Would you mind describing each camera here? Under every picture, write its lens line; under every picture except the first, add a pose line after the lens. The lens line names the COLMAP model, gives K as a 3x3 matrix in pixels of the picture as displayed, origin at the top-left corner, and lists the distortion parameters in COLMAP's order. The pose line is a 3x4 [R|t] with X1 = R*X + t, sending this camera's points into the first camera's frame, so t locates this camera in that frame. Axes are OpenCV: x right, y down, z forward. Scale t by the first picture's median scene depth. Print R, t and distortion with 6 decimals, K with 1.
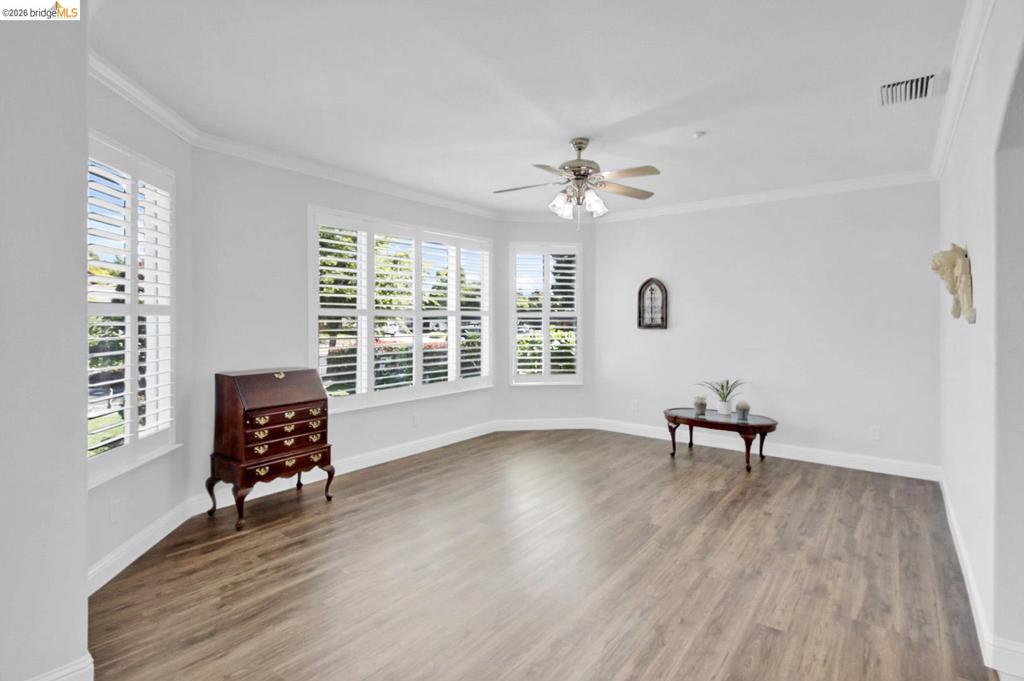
lens RADIAL K [[487.0, 0, 498.6], [0, 487.0, 323.2], [0, 0, 1]] dist [-0.015441, -0.000892]
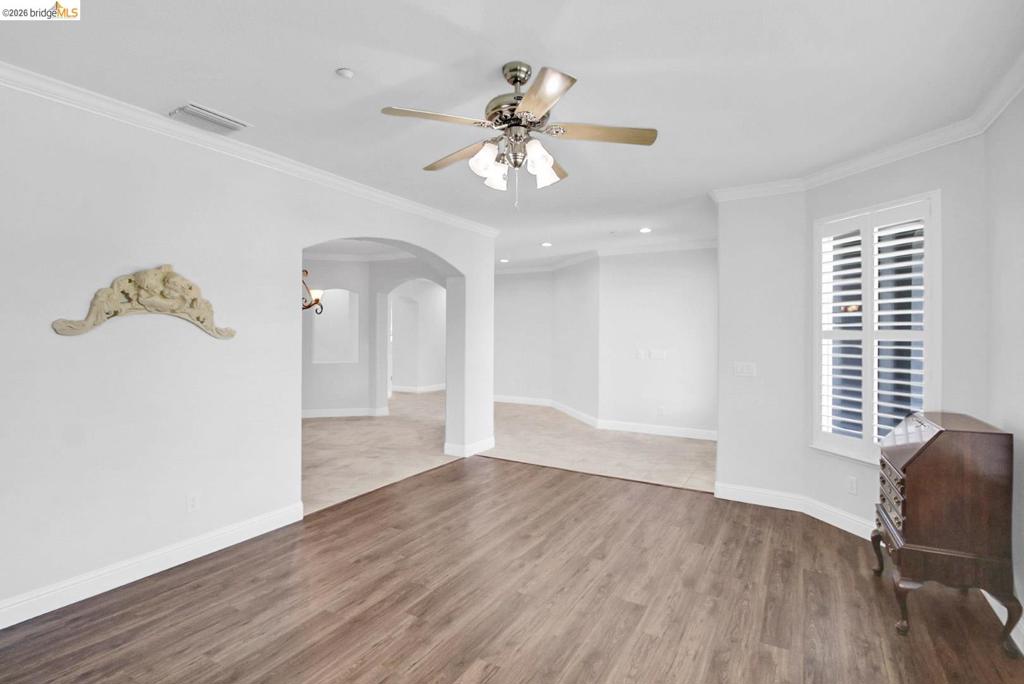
lens RADIAL K [[487.0, 0, 498.6], [0, 487.0, 324.7], [0, 0, 1]] dist [-0.015441, -0.000892]
pose [[-0.992039, -0.009685, -0.125556, 0.268115], [-0.008410, 0.999908, -0.010684, -0.026740], [0.125648, -0.009543, -0.992029, 1.648810]]
